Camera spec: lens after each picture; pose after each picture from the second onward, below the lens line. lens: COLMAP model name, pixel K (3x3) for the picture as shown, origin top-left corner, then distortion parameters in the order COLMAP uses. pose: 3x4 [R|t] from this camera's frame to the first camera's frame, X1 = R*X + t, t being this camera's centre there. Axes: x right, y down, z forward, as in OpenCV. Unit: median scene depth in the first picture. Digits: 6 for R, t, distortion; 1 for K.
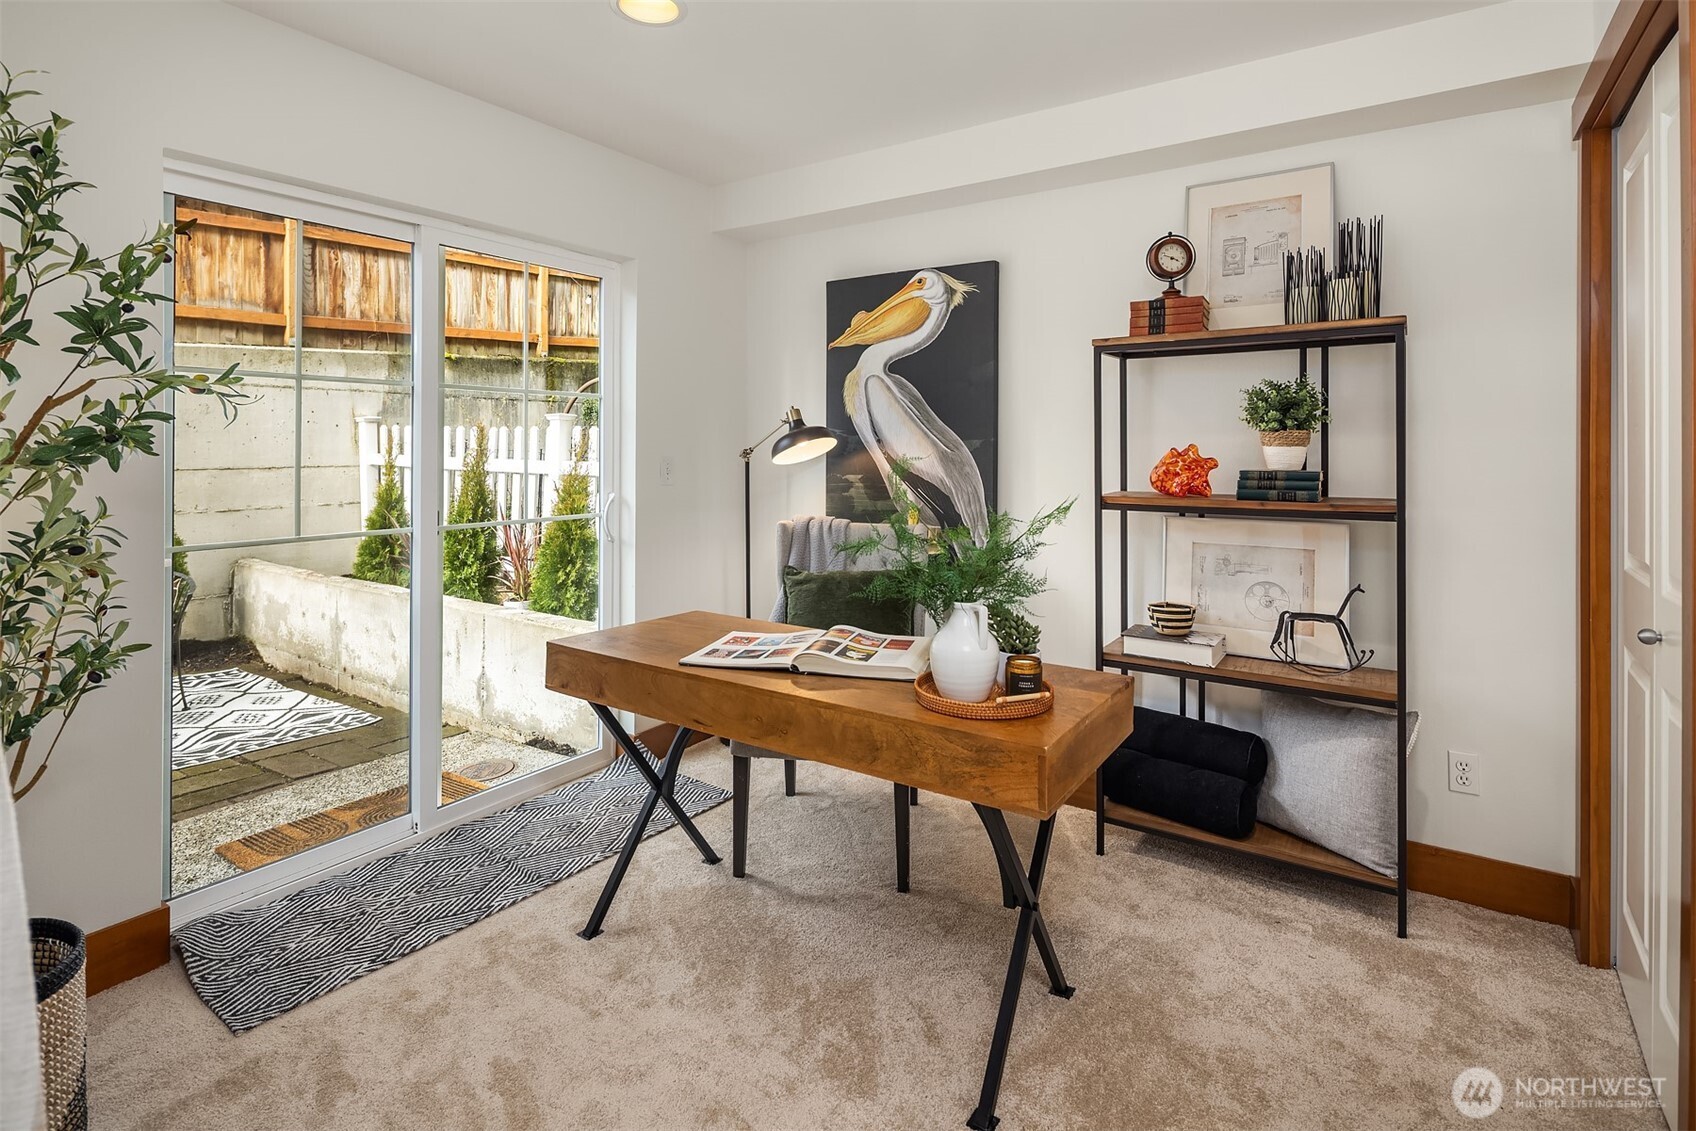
lens RADIAL K [[823.9, 0, 849.5], [0, 823.9, 556.5], [0, 0, 1]] dist [-0.002392, -0.002292]
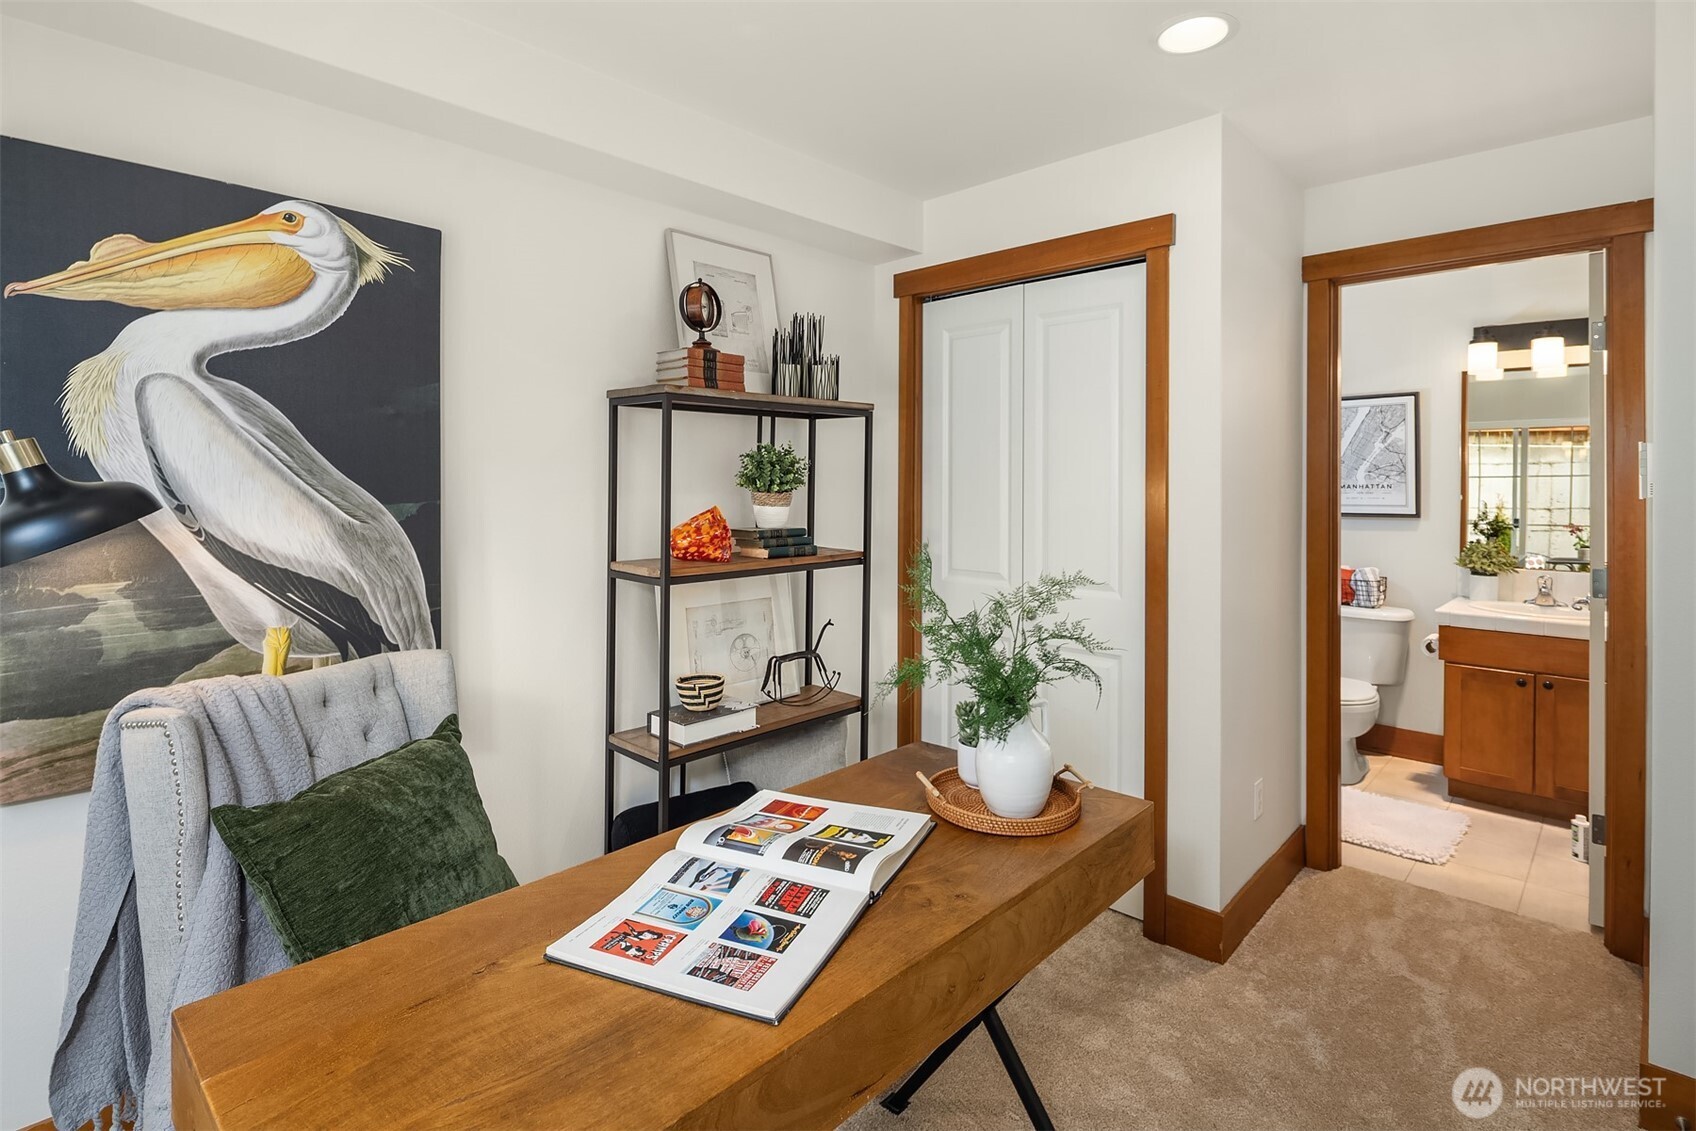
lens RADIAL K [[823.9, 0, 878.3], [0, 823.9, 550.4], [0, 0, 1]] dist [-0.002392, -0.002292]
pose [[0.153021, -0.085362, 0.984529, -0.417792], [0.122488, 0.990218, 0.066818, -0.105834], [-0.980603, 0.110369, 0.161980, 0.561220]]
